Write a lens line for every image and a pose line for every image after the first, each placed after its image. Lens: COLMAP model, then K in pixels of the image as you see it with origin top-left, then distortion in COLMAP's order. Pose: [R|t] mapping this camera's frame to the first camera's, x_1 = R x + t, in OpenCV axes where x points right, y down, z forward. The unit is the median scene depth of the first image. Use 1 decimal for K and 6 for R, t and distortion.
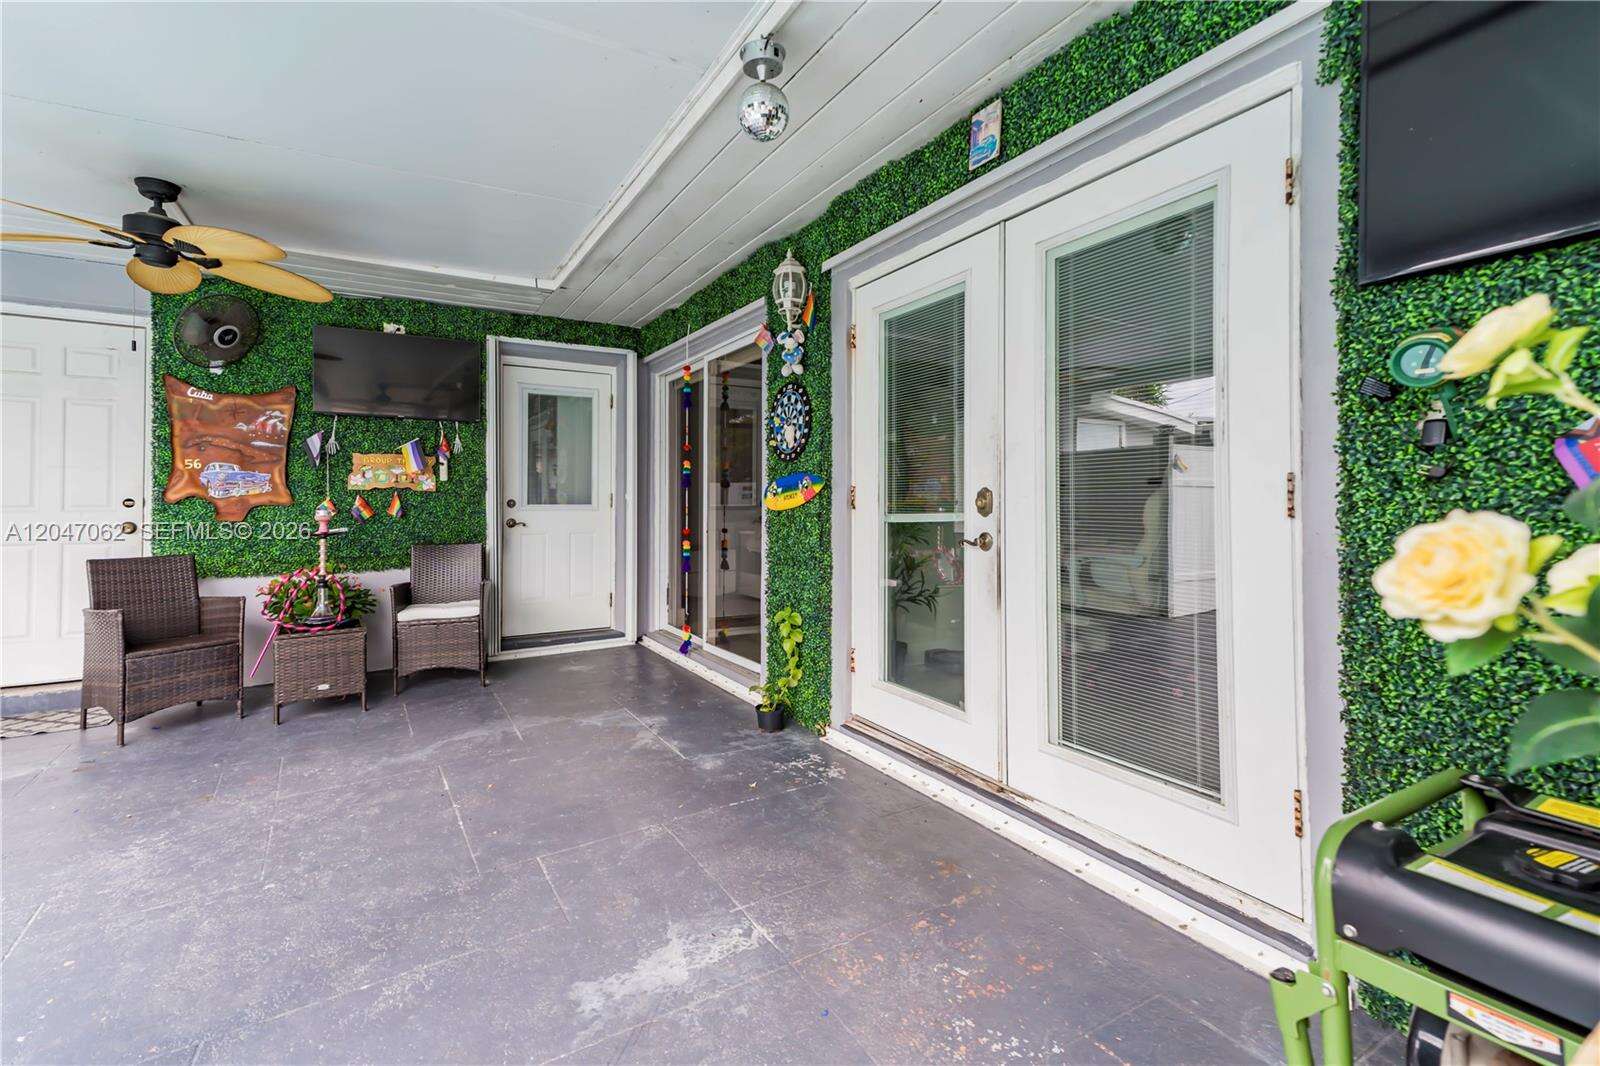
lens RADIAL K [[721.3, 0, 808.3], [0, 721.3, 510.1], [0, 0, 1]] dist [-0.002970, -0.000137]
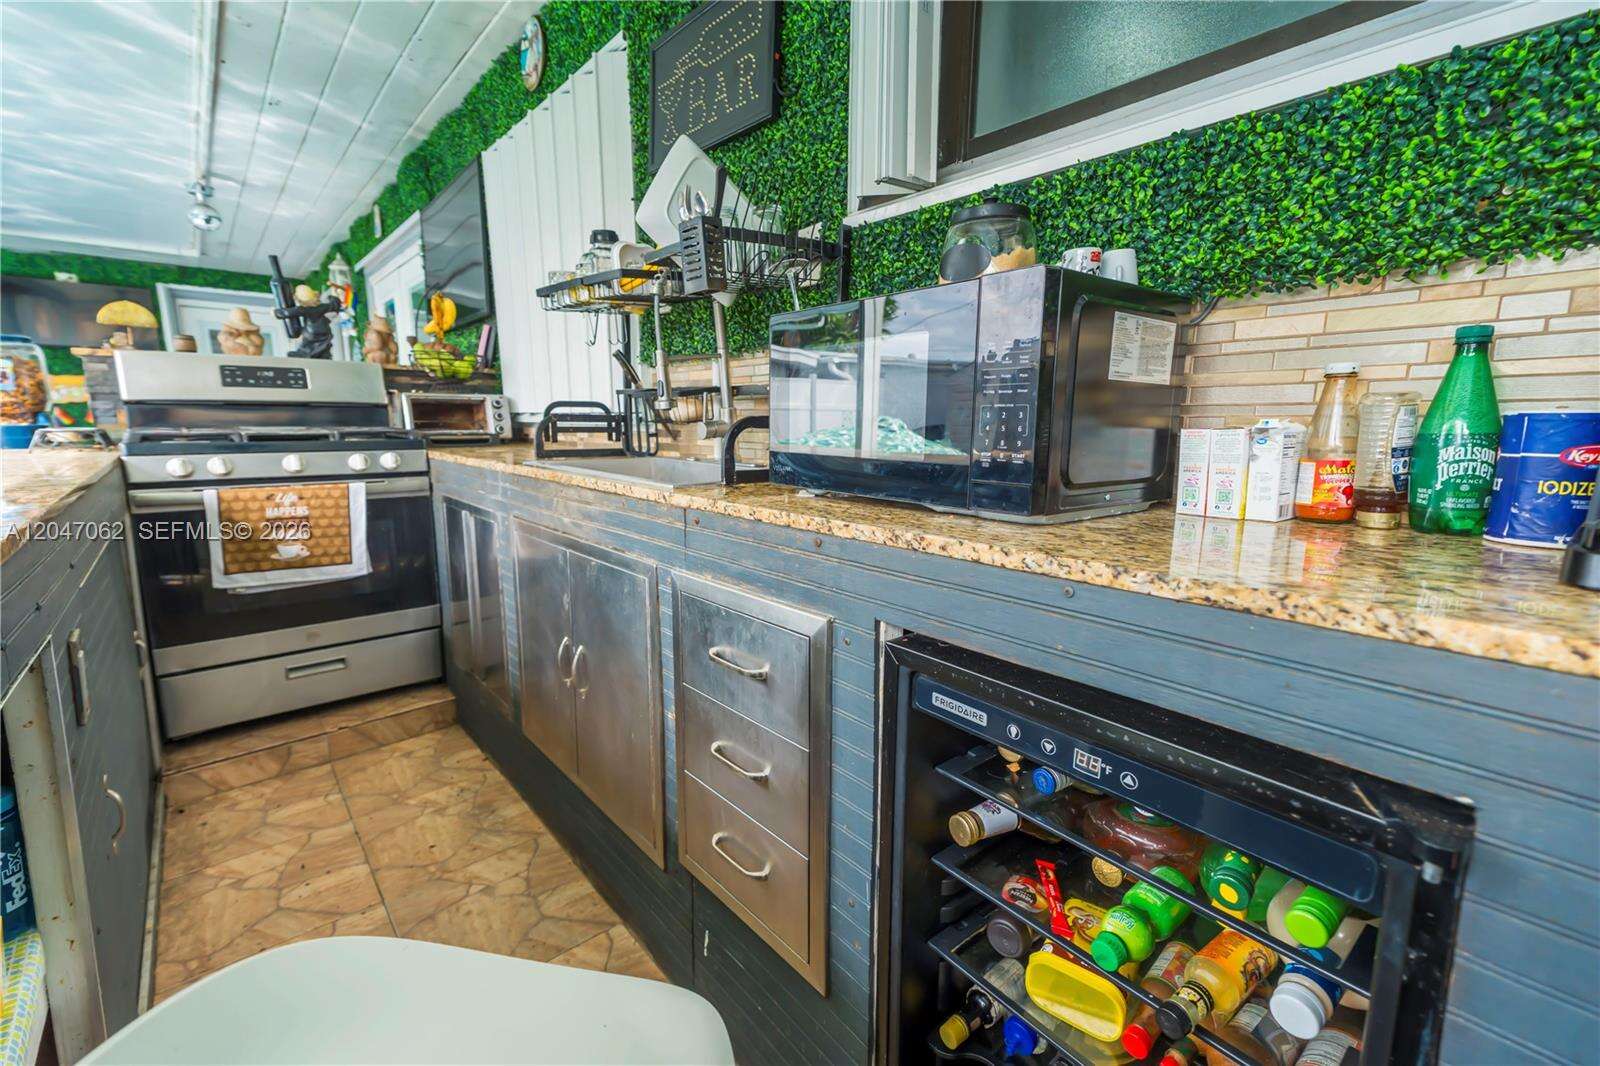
lens RADIAL K [[719.3, 0, 800.0], [0, 719.3, 533.0], [0, 0, 1]] dist [0.034608, -0.000159]
pose [[0.990417, -0.019307, 0.136755, 0.587317], [-0.002834, 0.987132, 0.159883, -0.015410], [-0.138082, -0.158739, 0.977617, -0.621438]]
